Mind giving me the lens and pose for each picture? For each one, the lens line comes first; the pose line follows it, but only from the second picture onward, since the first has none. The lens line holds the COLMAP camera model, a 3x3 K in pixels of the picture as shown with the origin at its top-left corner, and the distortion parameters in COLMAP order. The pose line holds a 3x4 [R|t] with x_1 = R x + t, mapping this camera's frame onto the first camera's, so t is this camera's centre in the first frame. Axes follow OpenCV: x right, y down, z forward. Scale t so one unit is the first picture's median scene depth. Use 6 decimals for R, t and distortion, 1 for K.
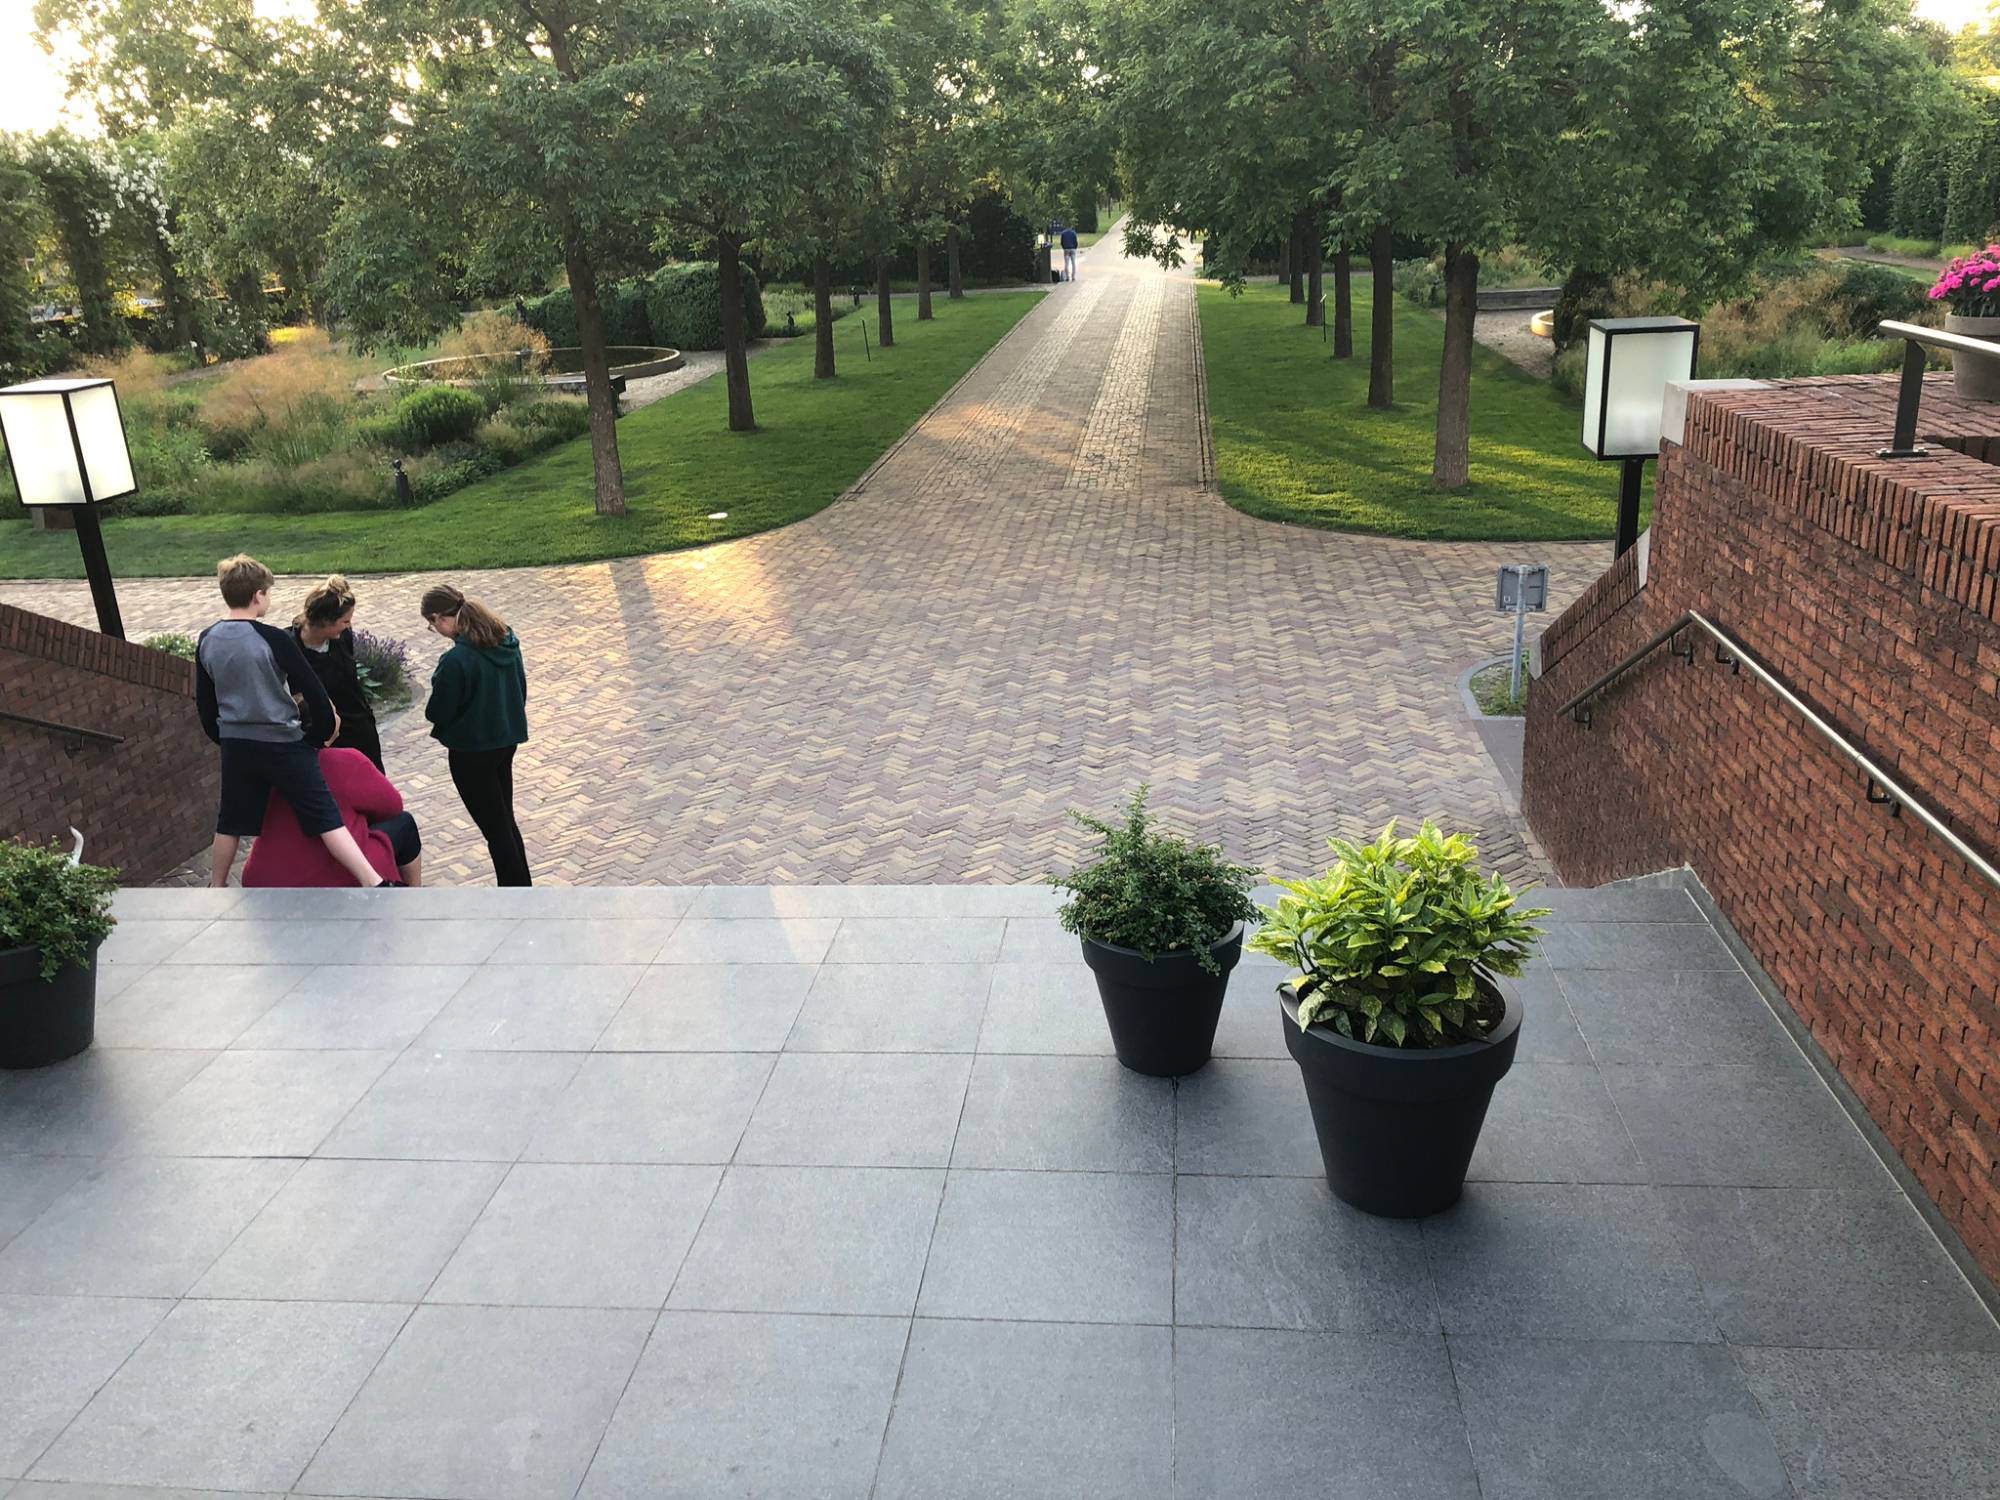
lens RADIAL K [[1602.7, 0, 1000.0], [0, 1602.7, 750.0], [0, 0, 1]] dist [0.031158, -0.006323]
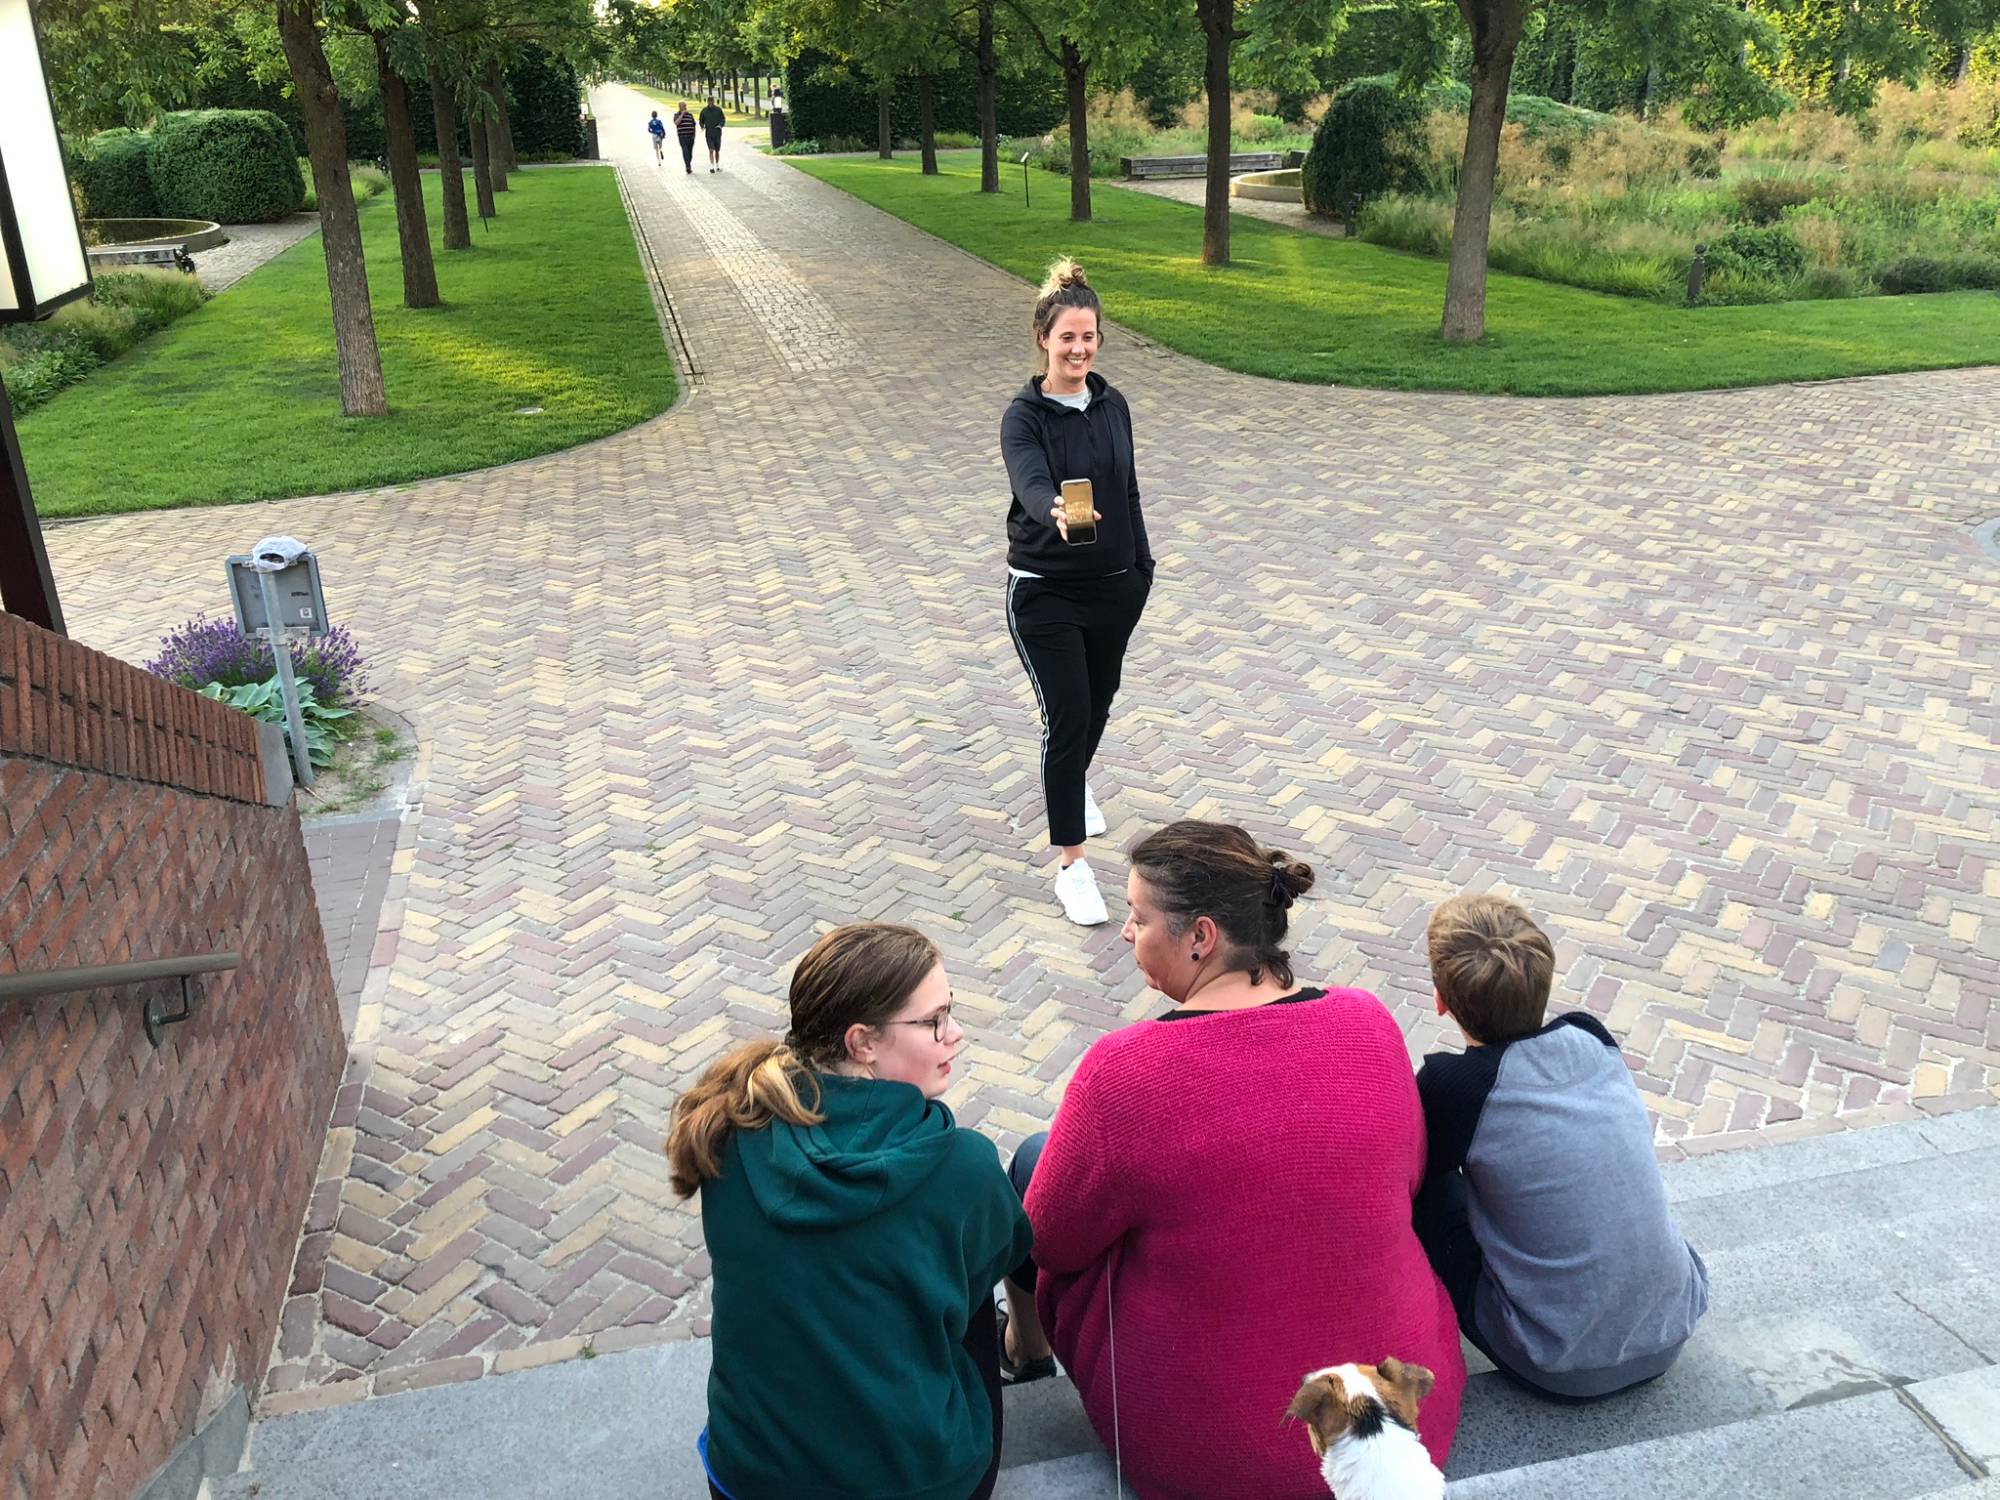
lens RADIAL K [[1602.7, 0, 1000.0], [0, 1602.7, 750.0], [0, 0, 1]] dist [0.031158, -0.006323]
pose [[0.945903, -0.105200, 0.306920, -0.319969], [0.088970, 0.993816, 0.066442, -0.041322], [-0.312012, -0.035541, 0.949413, 0.395204]]
